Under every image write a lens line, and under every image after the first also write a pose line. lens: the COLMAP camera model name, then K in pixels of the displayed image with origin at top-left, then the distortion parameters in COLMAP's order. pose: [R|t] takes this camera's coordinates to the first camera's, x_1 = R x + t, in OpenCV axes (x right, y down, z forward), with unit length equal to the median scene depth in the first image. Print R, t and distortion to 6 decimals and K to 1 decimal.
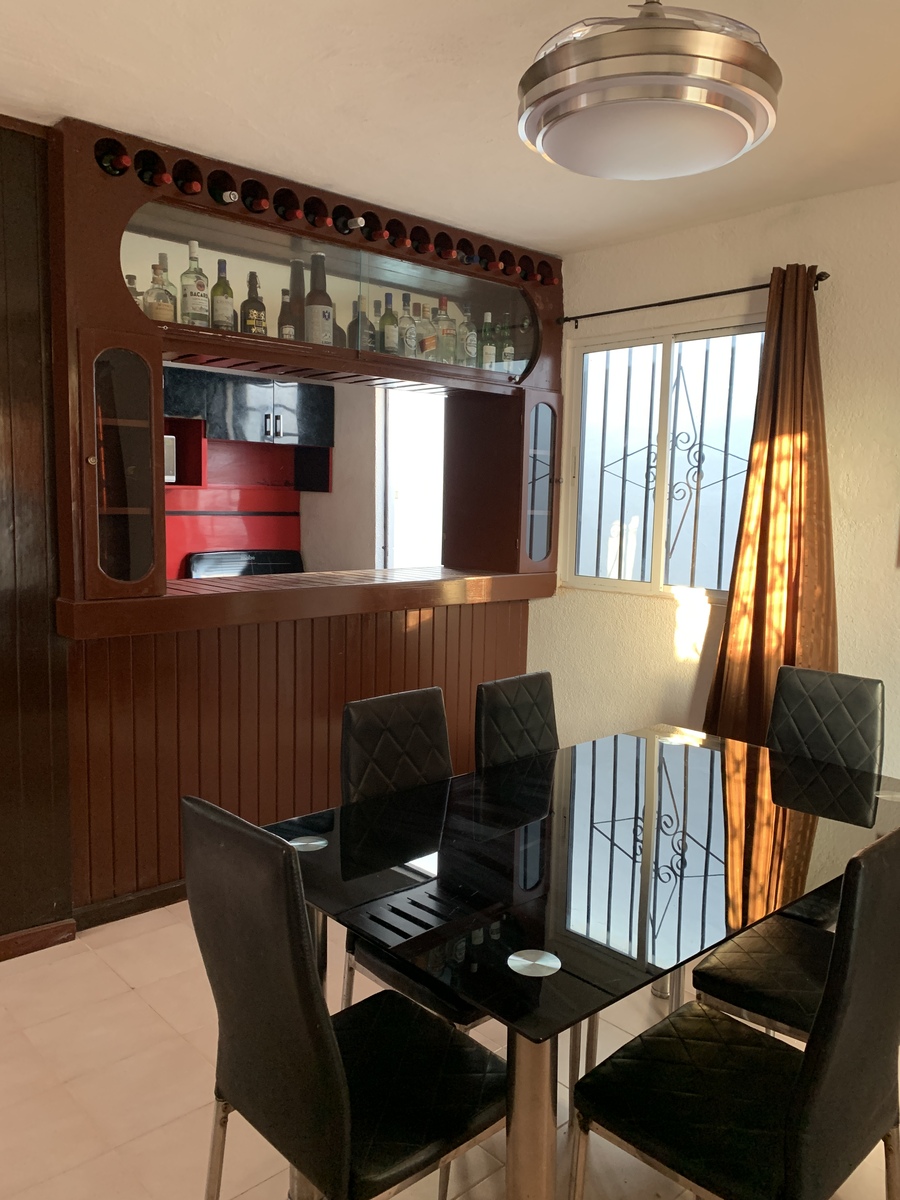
lens RADIAL K [[931.2, 0, 447.5], [0, 931.2, 602.9], [0, 0, 1]] dist [0.016361, -0.008013]
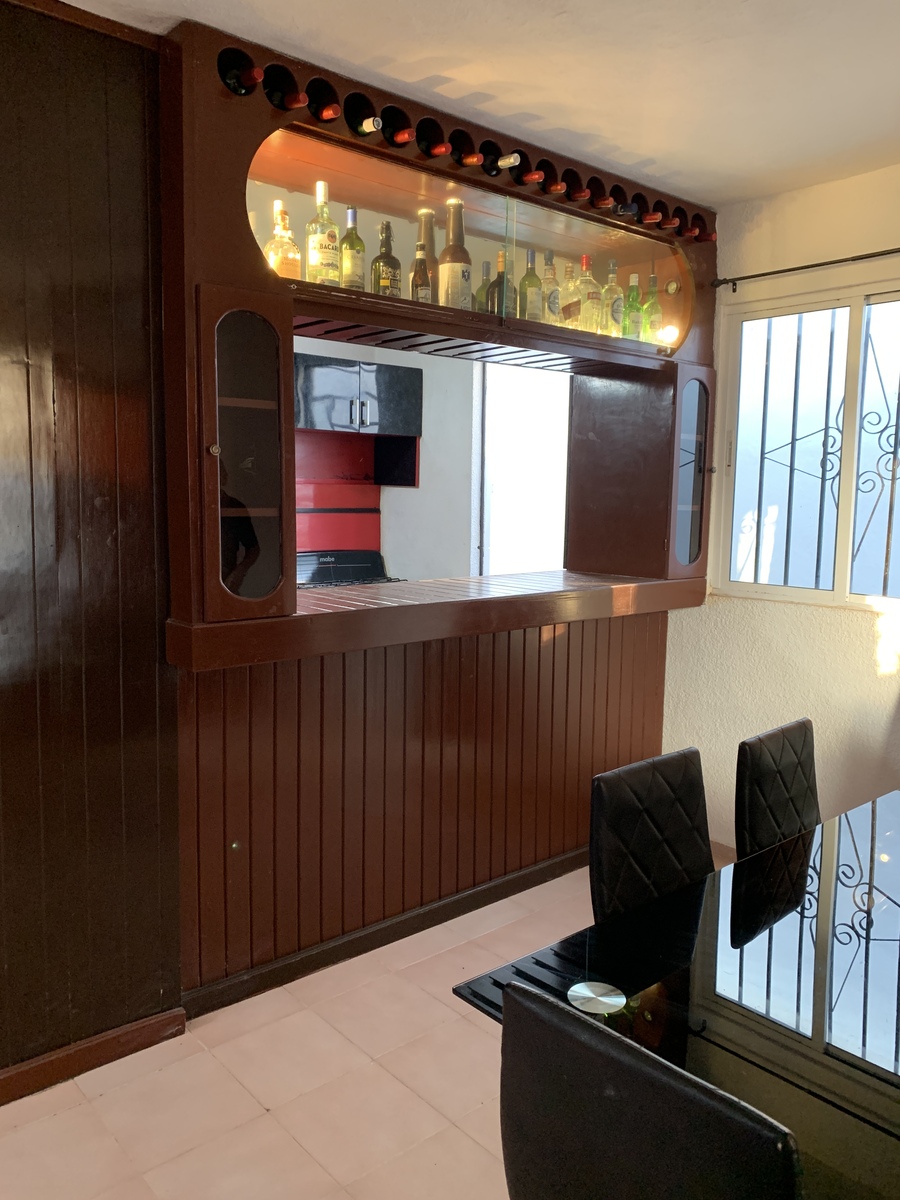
lens RADIAL K [[931.2, 0, 425.0], [0, 931.2, 596.5], [0, 0, 1]] dist [0.016361, -0.008013]
pose [[0.999018, -0.002554, -0.044222, -0.112233], [0.002578, 0.999997, 0.000480, -0.017956], [0.044221, -0.000593, 0.999022, 0.140579]]
